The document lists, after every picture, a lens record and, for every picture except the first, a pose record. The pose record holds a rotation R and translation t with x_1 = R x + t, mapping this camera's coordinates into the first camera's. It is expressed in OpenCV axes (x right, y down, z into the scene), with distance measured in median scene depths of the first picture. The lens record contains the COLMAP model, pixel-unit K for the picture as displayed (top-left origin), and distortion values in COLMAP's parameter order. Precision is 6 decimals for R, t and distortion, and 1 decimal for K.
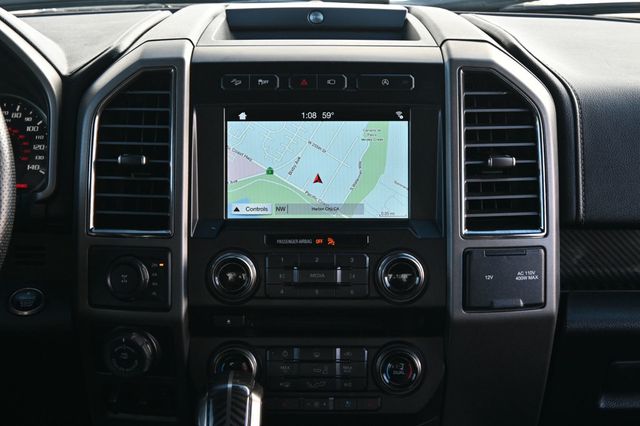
lens RADIAL K [[1335.3, 0, 320.6], [0, 1335.3, 212.6], [0, 0, 1]] dist [0.015867, 0.000000]
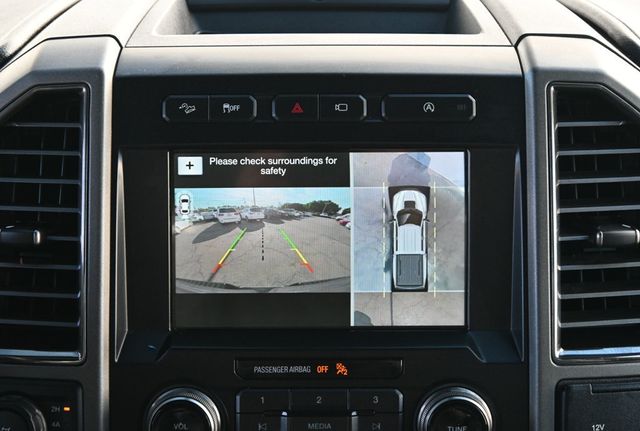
lens RADIAL K [[1388.1, 0, 319.5], [0, 1388.1, 215.6], [0, 0, 1]] dist [-0.009840, 0.000000]
pose [[0.999962, -0.002881, -0.008218, 0.003036], [0.003264, 0.998893, 0.046920, -0.078070], [0.008074, -0.046945, 0.998865, 0.357350]]
